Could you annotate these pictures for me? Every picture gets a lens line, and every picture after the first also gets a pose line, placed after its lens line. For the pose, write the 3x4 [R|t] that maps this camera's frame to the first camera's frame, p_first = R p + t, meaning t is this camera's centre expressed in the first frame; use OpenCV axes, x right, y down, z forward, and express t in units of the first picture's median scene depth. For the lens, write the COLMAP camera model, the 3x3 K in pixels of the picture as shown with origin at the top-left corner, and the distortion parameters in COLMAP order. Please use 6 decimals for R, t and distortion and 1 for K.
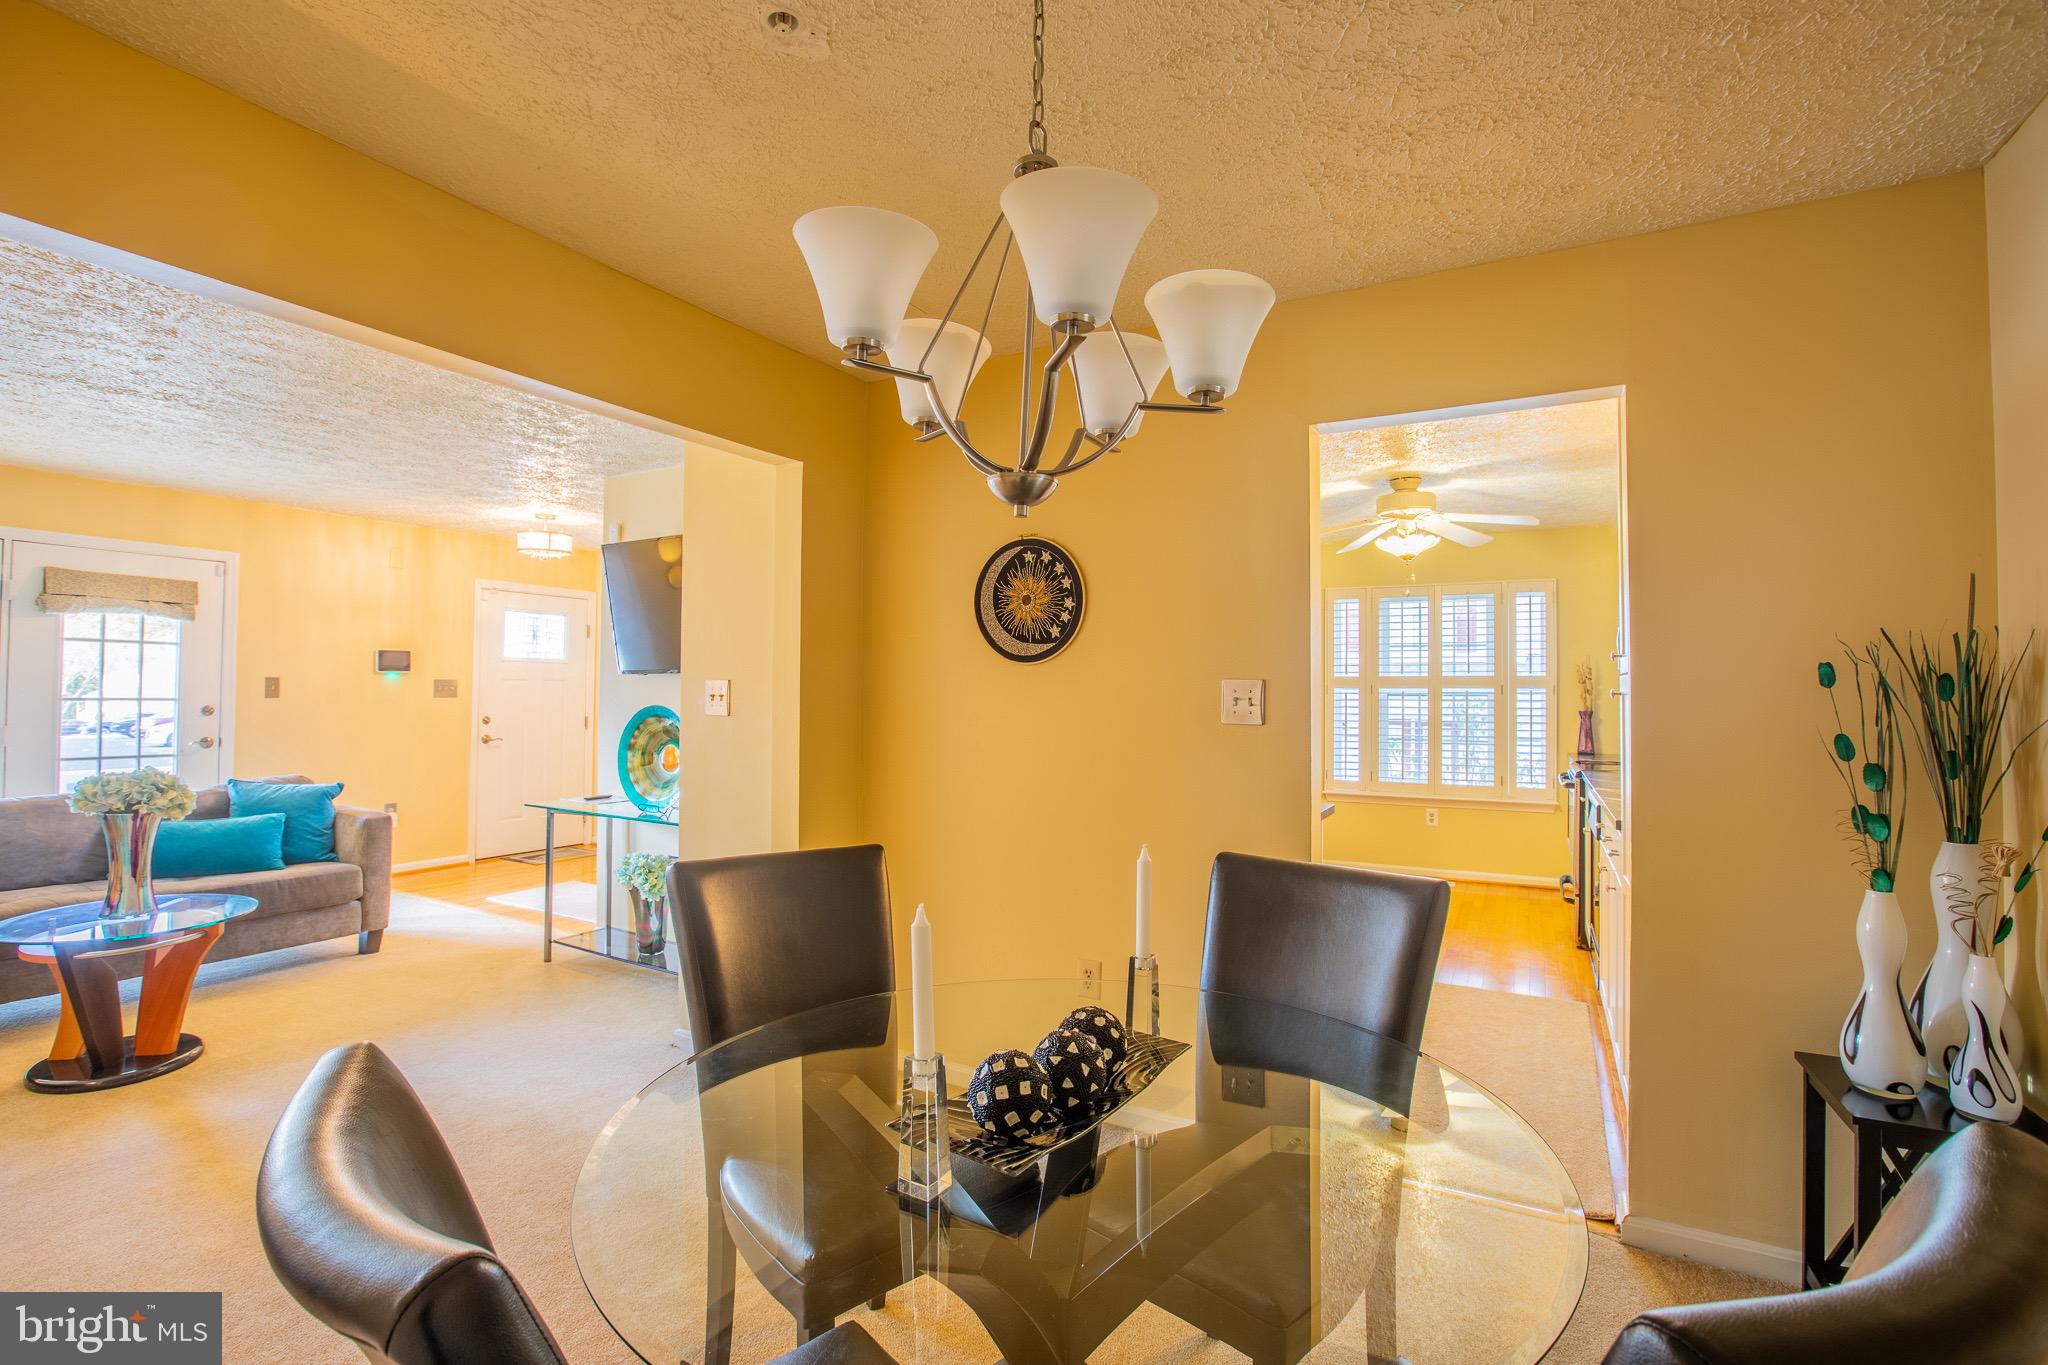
lens RADIAL K [[932.9, 0, 1019.4], [0, 932.9, 678.2], [0, 0, 1]] dist [-0.055417, 0.023599]
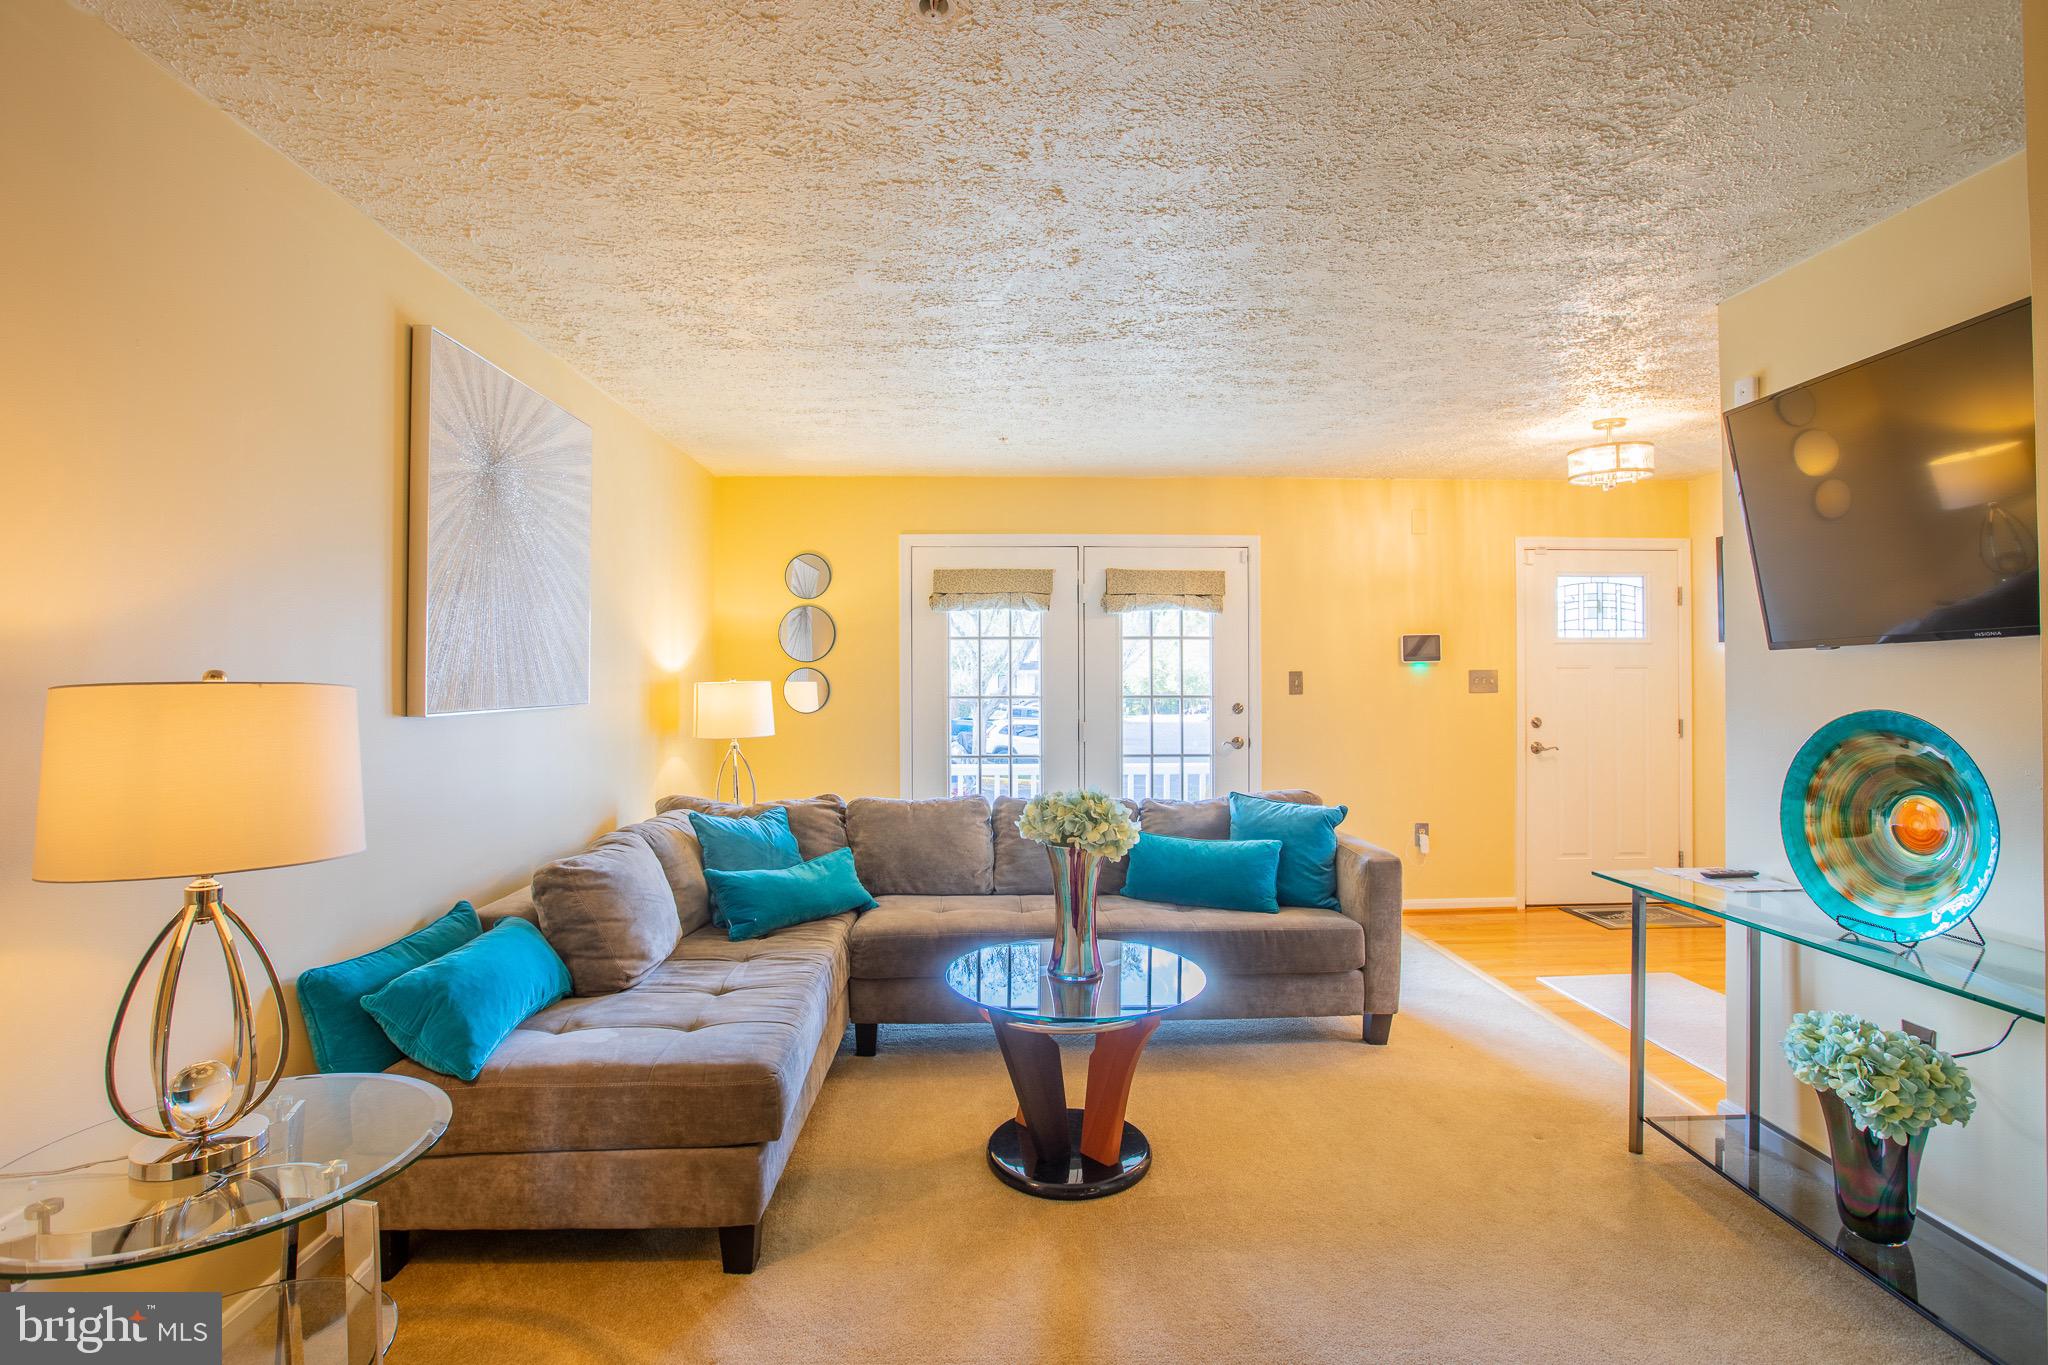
lens RADIAL K [[938.4, 0, 1022.9], [0, 938.4, 667.8], [0, 0, 1]] dist [-0.056735, 0.023136]
pose [[0.504331, -0.024956, -0.863150, -0.208014], [0.022237, 0.999626, -0.015909, 0.005259], [0.863224, -0.011171, 0.504697, 0.383891]]
